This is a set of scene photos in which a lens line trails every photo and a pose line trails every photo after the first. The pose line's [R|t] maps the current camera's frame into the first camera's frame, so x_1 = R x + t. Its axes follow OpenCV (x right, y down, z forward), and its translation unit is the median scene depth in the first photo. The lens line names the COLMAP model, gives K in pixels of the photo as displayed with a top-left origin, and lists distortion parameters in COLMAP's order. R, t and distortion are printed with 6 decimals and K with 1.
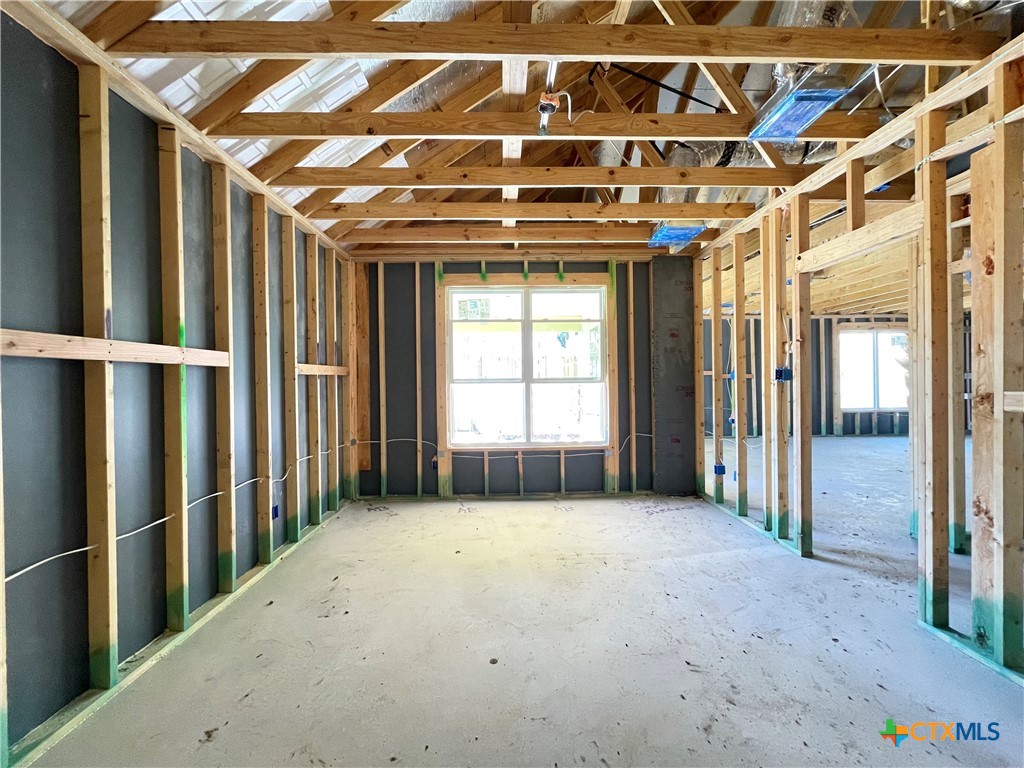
lens RADIAL K [[419.9, 0, 514.8], [0, 419.9, 382.5], [0, 0, 1]] dist [-0.001380, 0.000472]
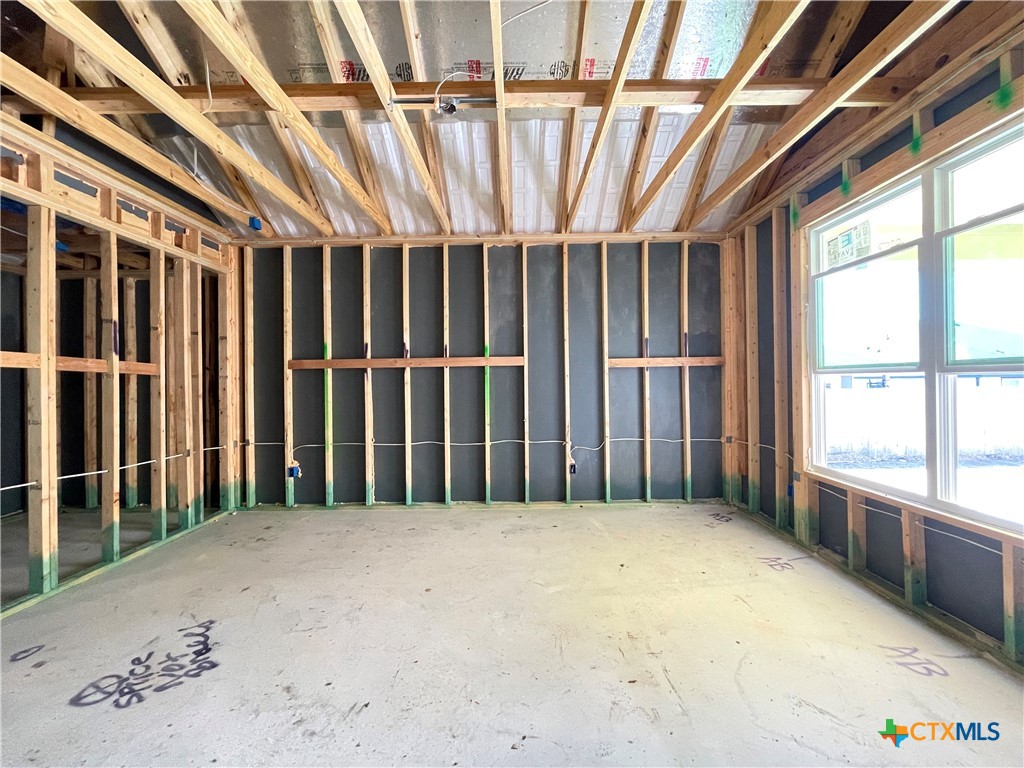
lens RADIAL K [[419.9, 0, 513.9], [0, 419.9, 382.3], [0, 0, 1]] dist [-0.001380, 0.000472]
pose [[-0.044178, 0.012689, -0.998943, 0.534625], [0.007499, 0.999895, 0.012369, 0.004733], [0.998996, -0.006944, -0.044269, 0.578952]]
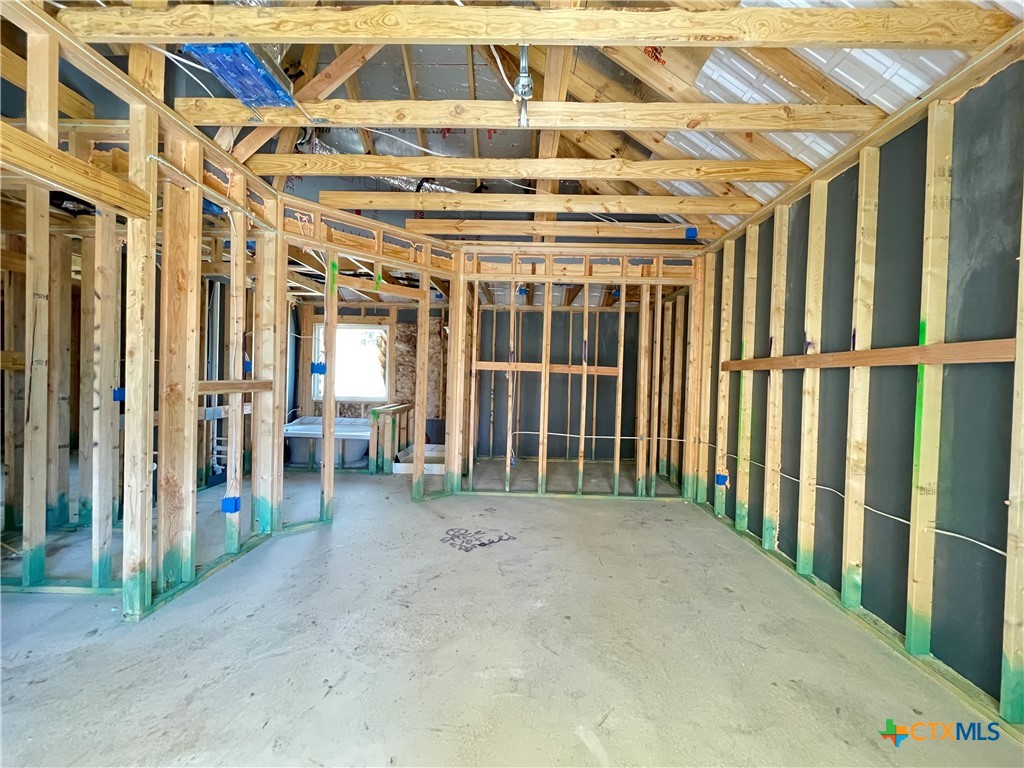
lens RADIAL K [[419.9, 0, 514.5], [0, 419.9, 379.4], [0, 0, 1]] dist [-0.001380, 0.000472]
pose [[-0.997390, -0.012417, 0.071130, 0.012157], [-0.011580, 0.999859, 0.012170, -0.004215], [-0.071271, 0.011314, -0.997393, 0.945080]]
